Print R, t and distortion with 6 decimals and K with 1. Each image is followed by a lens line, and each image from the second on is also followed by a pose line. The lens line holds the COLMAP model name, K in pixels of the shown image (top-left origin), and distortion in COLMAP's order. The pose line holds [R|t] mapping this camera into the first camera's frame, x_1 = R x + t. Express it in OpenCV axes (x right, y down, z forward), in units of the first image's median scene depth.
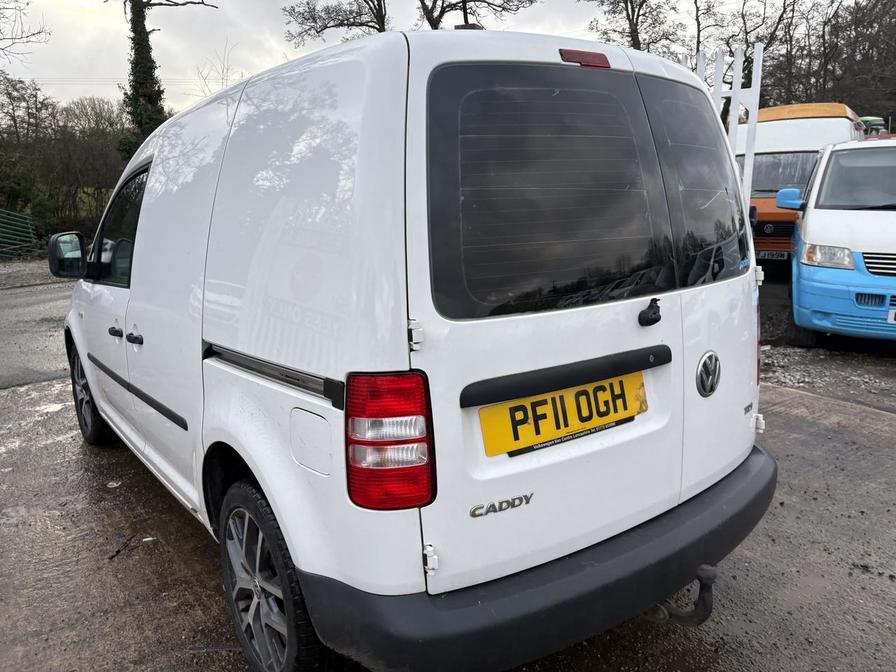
lens RADIAL K [[676.9, 0, 449.7], [0, 676.9, 321.9], [0, 0, 1]] dist [0.053255, -0.049325]
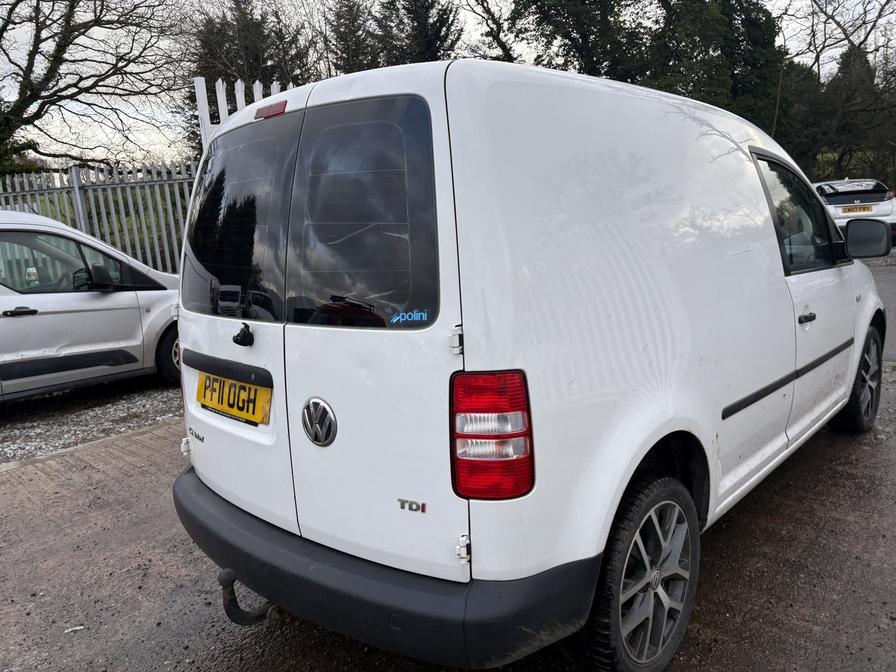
lens RADIAL K [[676.9, 0, 452.9], [0, 676.9, 327.8], [0, 0, 1]] dist [0.053255, -0.049325]
pose [[0.191145, 0.176022, -0.965650, 1.484998], [-0.122187, 0.980404, 0.154525, -0.248632], [0.973927, 0.088453, 0.208907, 1.120964]]
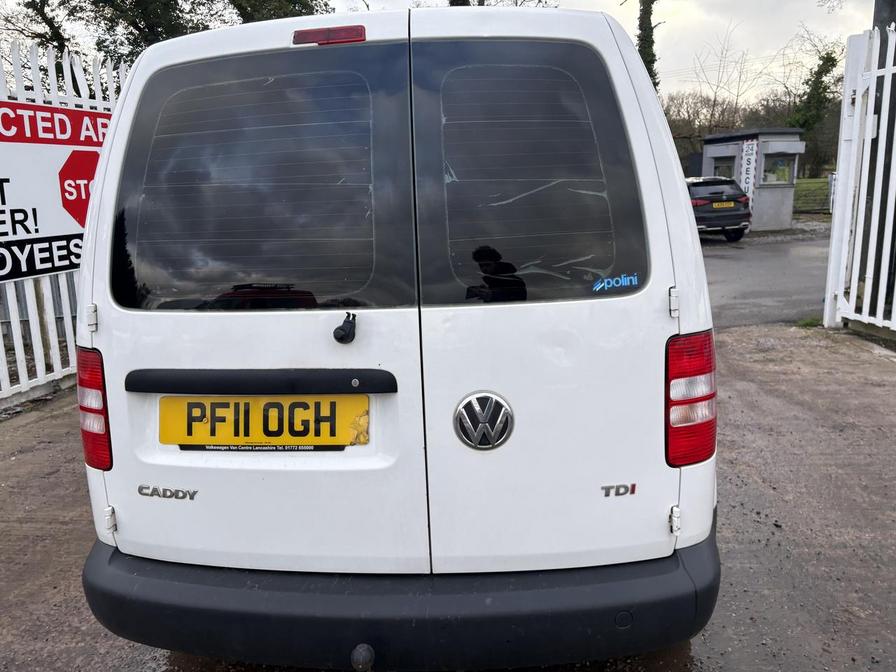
lens RADIAL K [[676.9, 0, 455.6], [0, 676.9, 325.1], [0, 0, 1]] dist [0.053255, -0.049325]
pose [[0.737459, 0.116450, -0.665277, 0.980953], [-0.101467, 0.992947, 0.061329, -0.086187], [0.667726, 0.022276, 0.744073, 0.469205]]
